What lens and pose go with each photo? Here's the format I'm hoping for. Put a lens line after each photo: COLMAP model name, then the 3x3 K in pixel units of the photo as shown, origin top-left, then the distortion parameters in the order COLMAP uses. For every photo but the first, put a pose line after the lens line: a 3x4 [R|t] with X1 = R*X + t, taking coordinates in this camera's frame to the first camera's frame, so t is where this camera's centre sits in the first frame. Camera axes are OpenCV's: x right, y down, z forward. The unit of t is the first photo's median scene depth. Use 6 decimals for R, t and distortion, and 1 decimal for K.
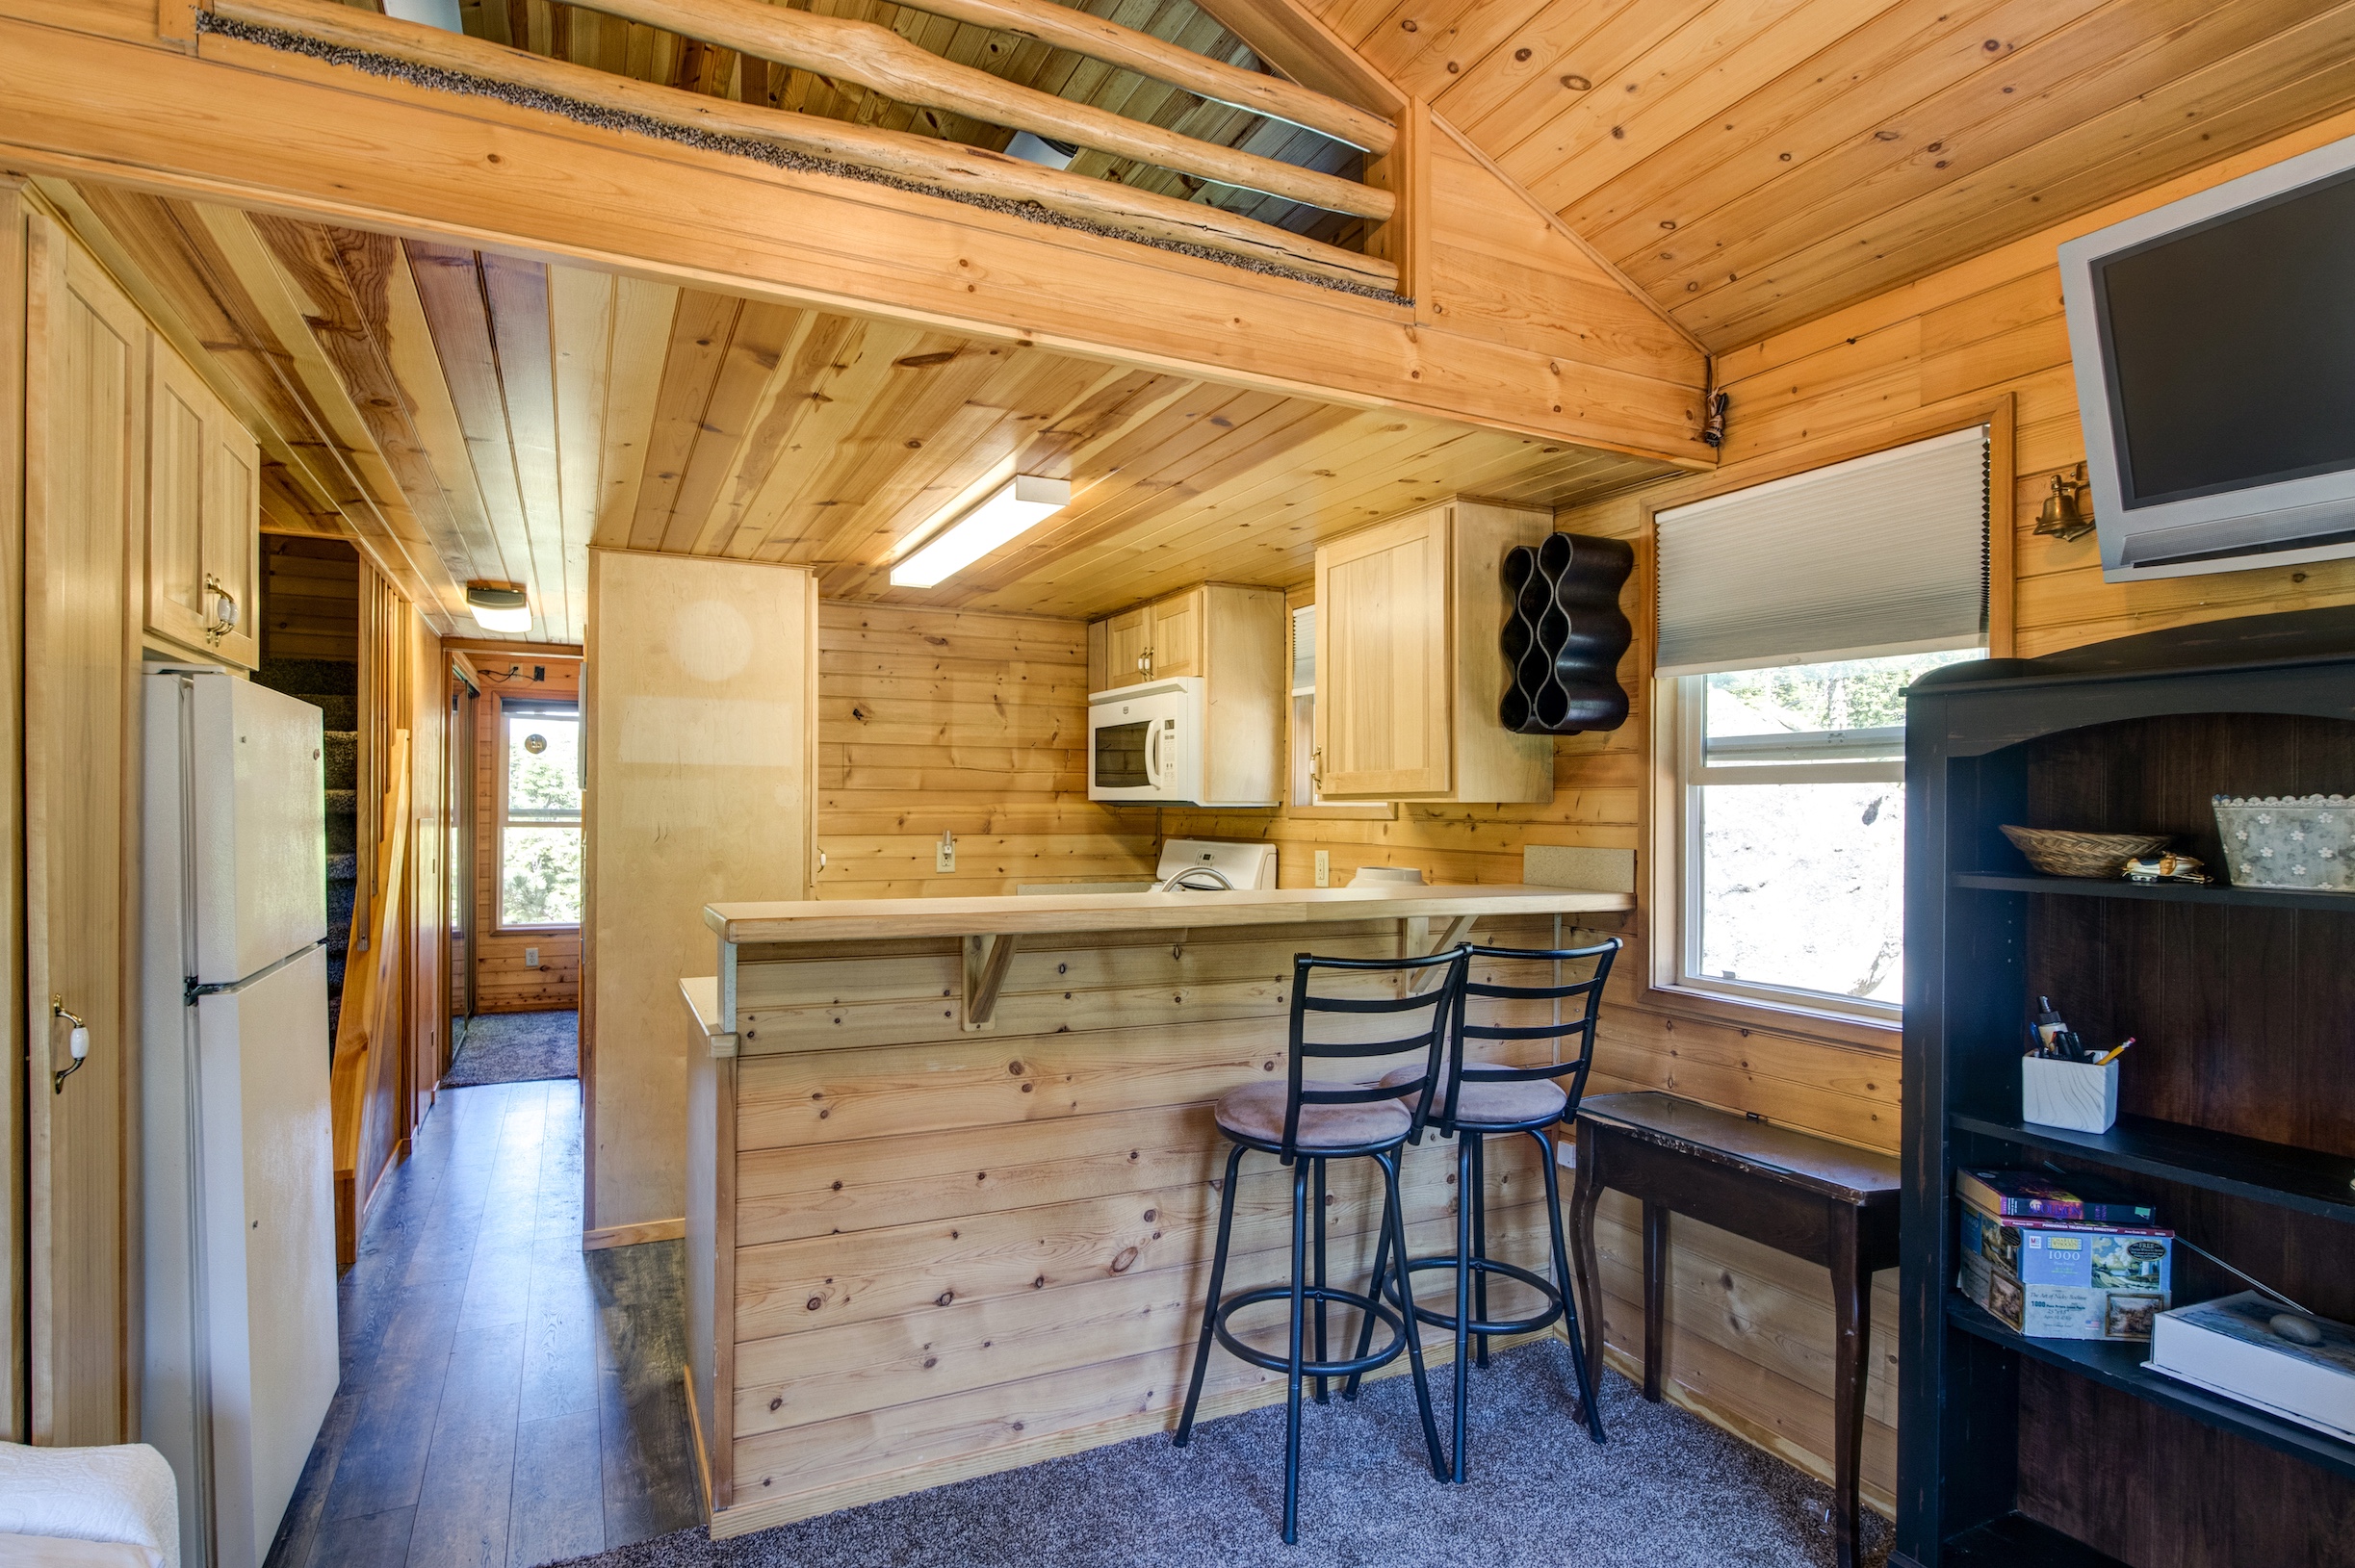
lens RADIAL K [[1191.7, 0, 1168.5], [0, 1191.7, 802.7], [0, 0, 1]] dist [-0.004407, -0.002722]
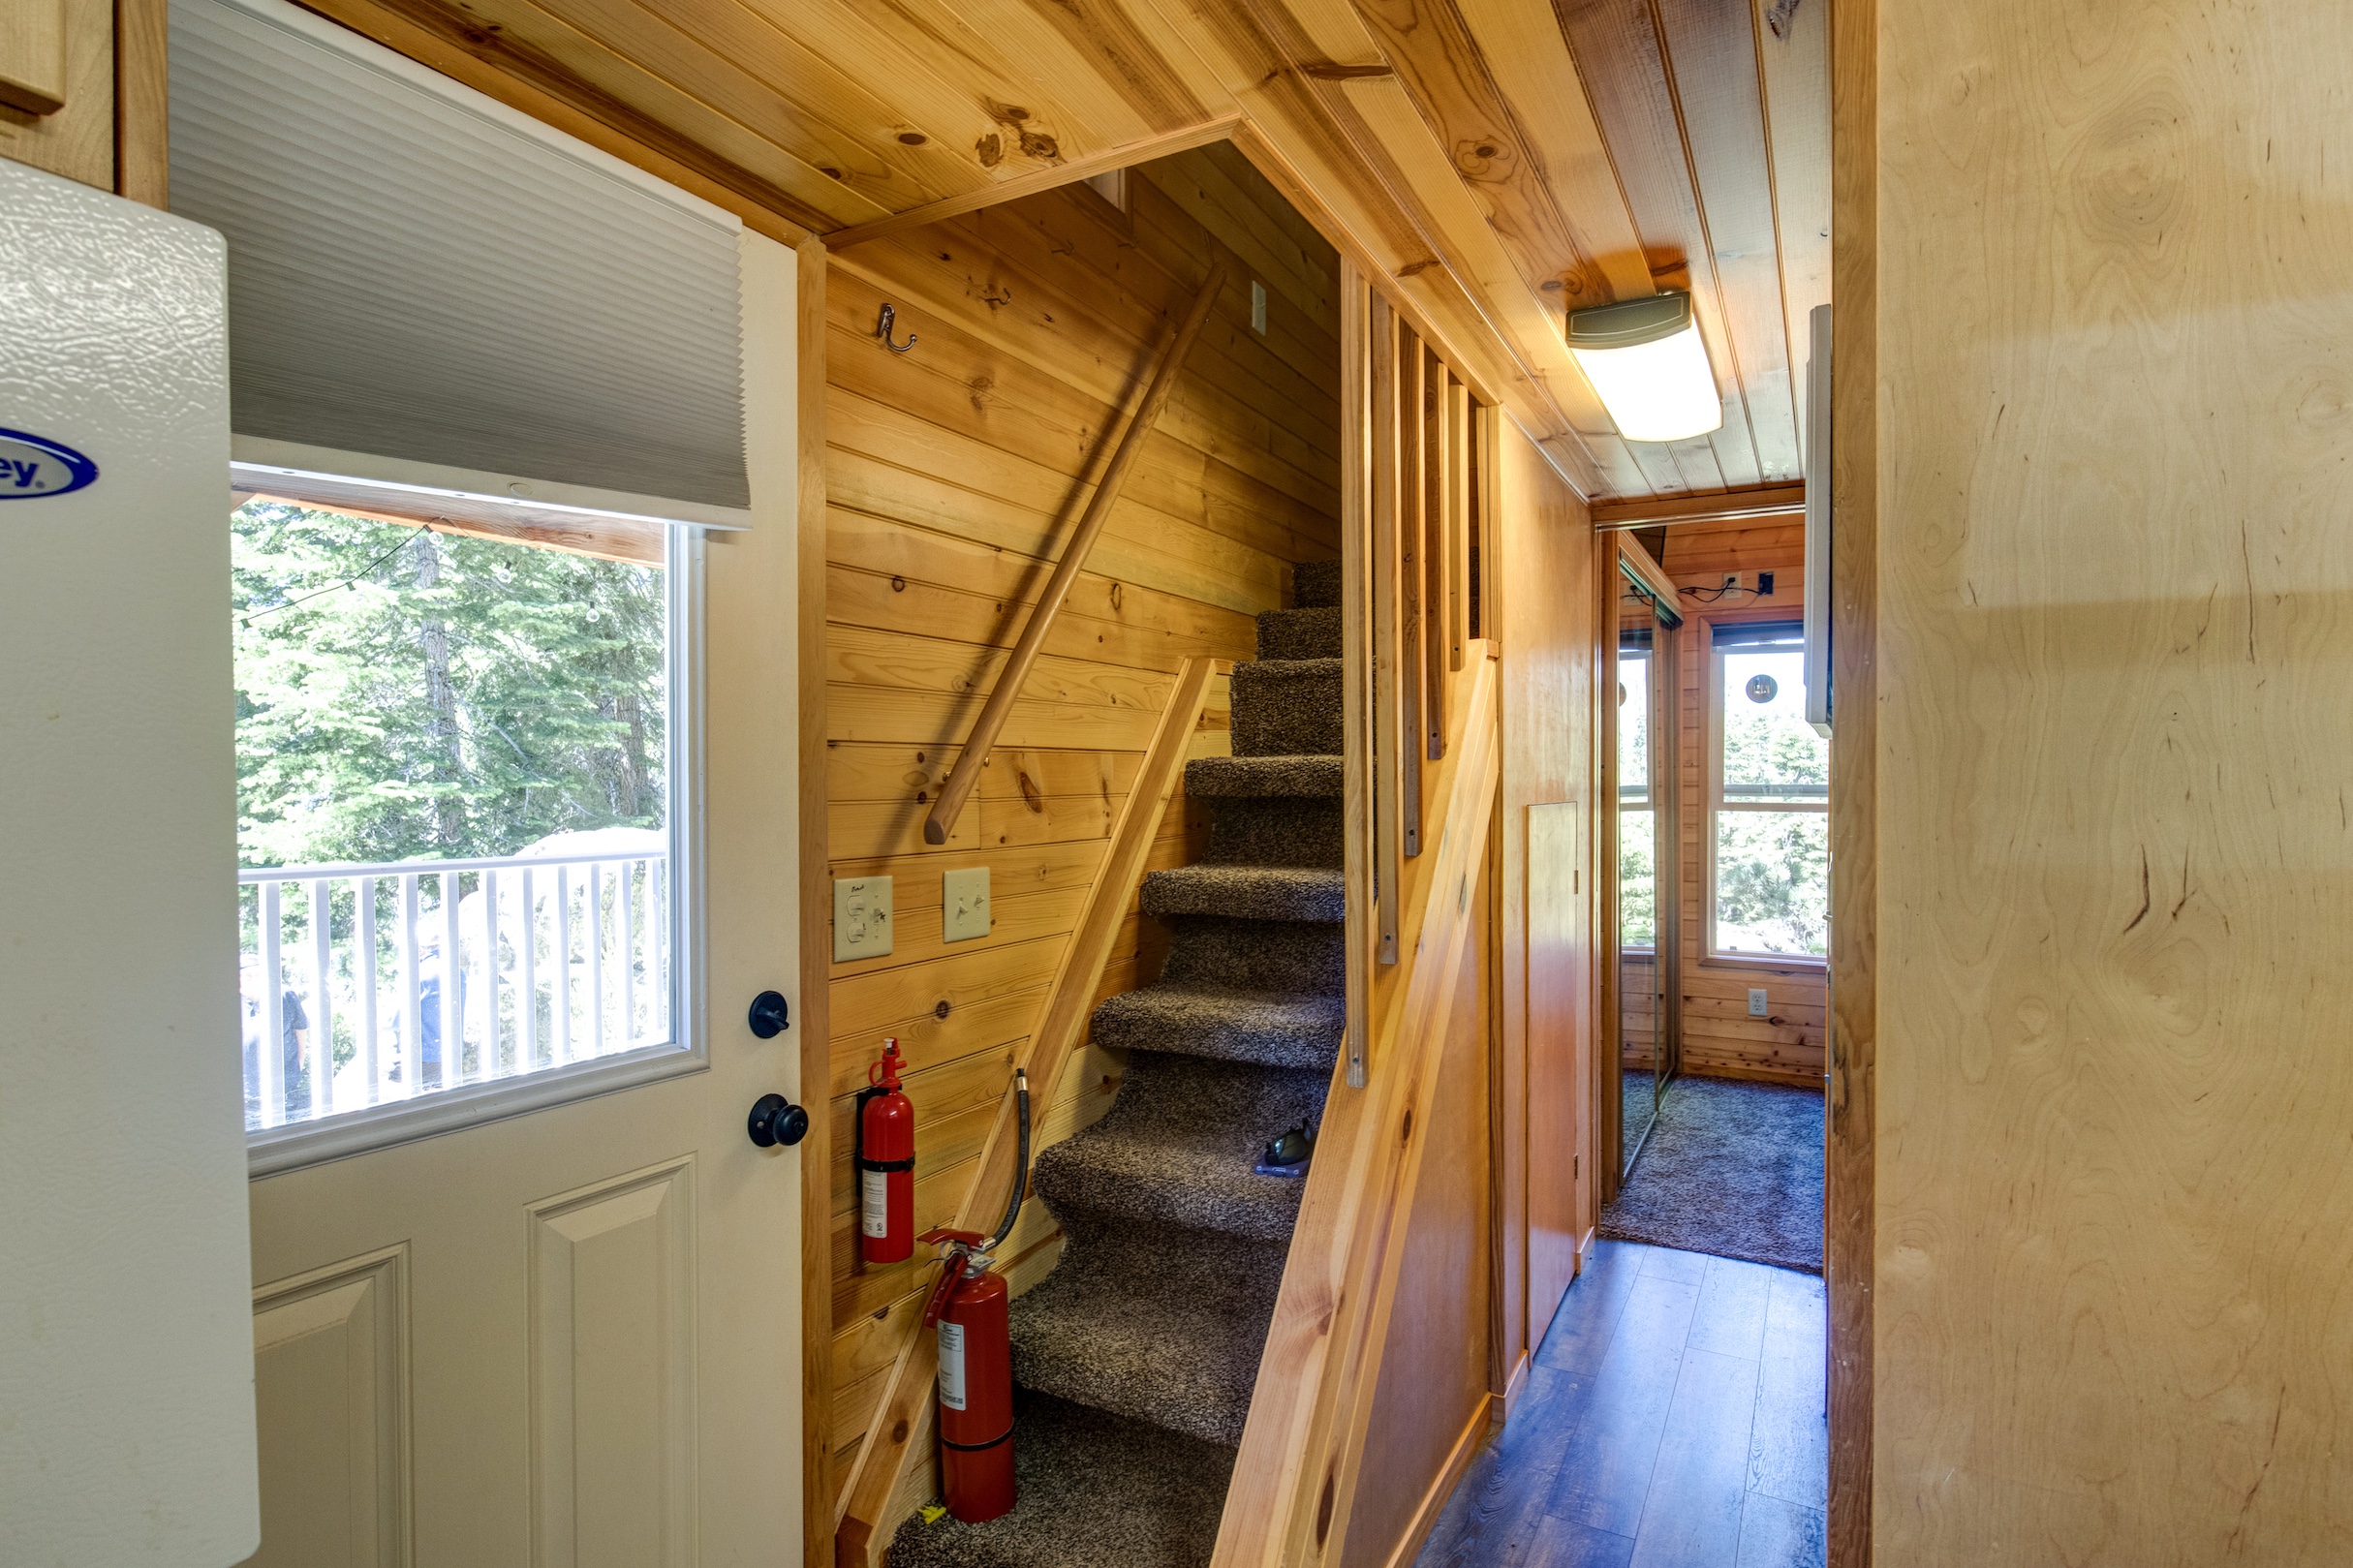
lens RADIAL K [[1190.7, 0, 1168.4], [0, 1190.7, 798.3], [0, 0, 1]] dist [-0.004407, -0.002722]
pose [[0.565852, 0.003458, -0.824499, -0.262166], [0.011982, 0.999851, 0.012416, 0.000979], [0.824419, -0.016905, 0.565727, 0.538399]]
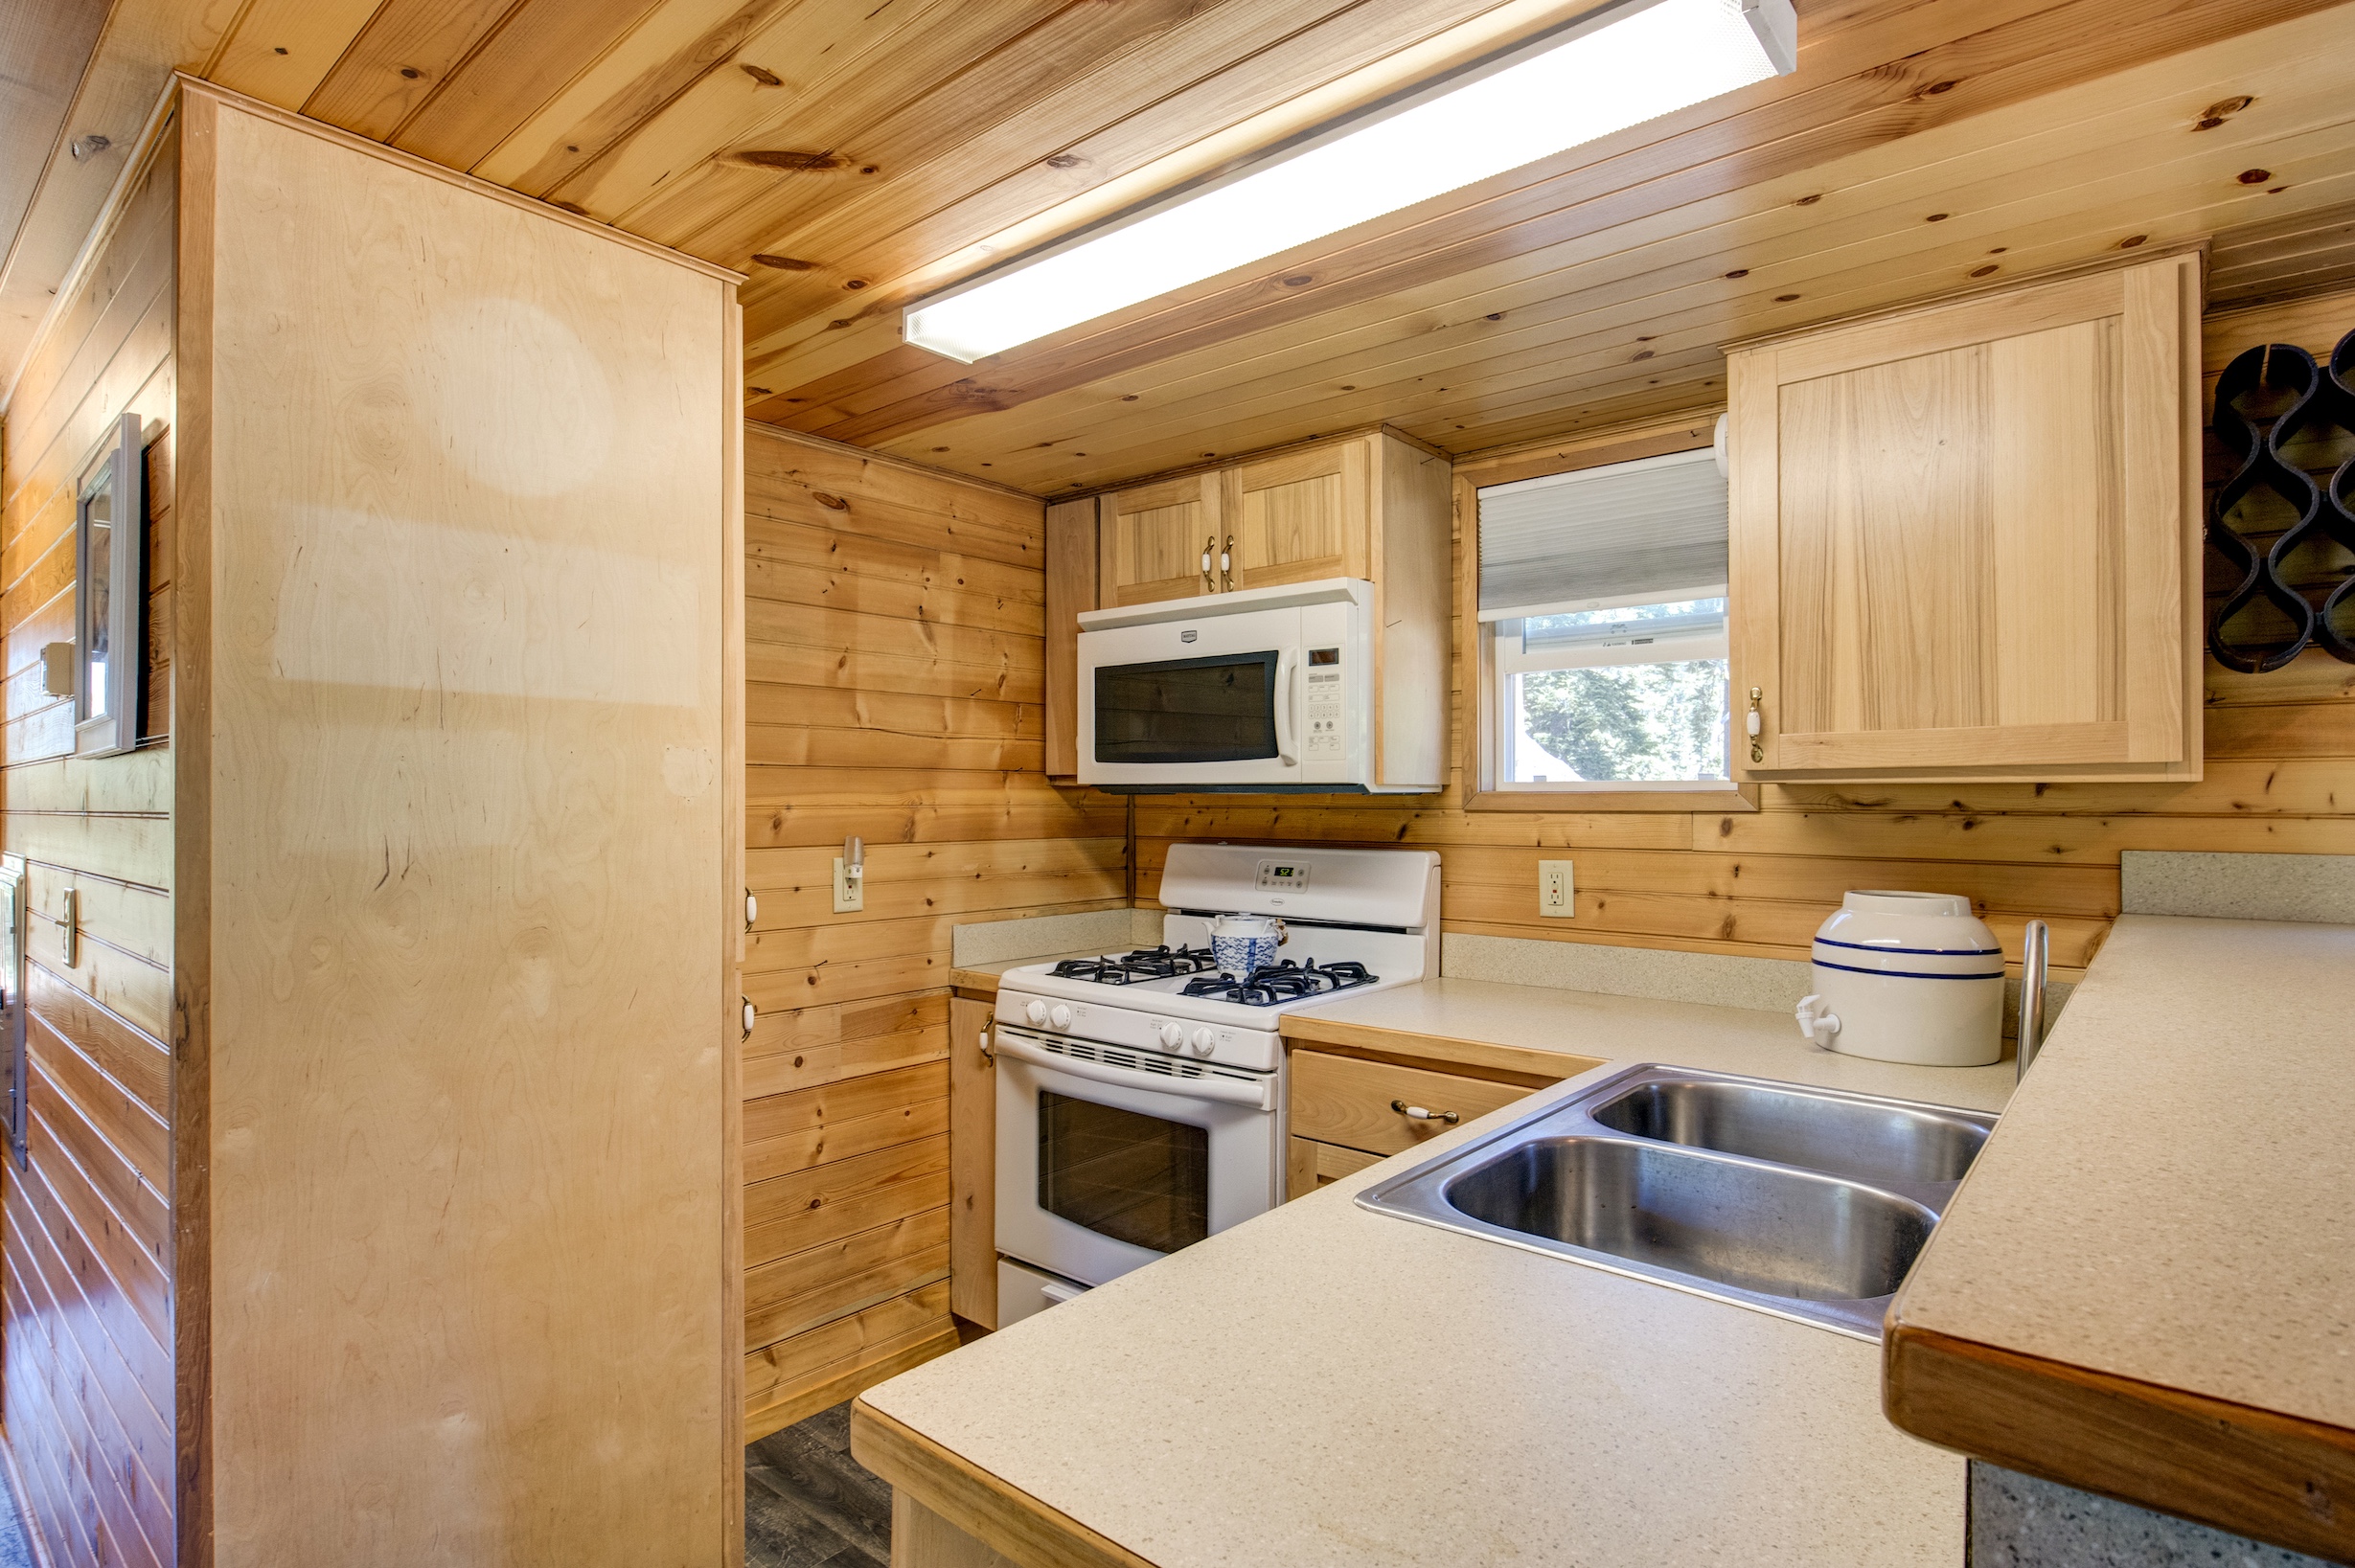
lens RADIAL K [[1191.7, 0, 1176.1], [0, 1191.7, 788.7], [0, 0, 1]] dist [-0.004407, -0.002722]
pose [[0.918968, -0.002389, 0.394324, -0.262627], [0.003540, 0.999991, -0.002192, 0.001777], [-0.394316, 0.003410, 0.918969, 0.410045]]
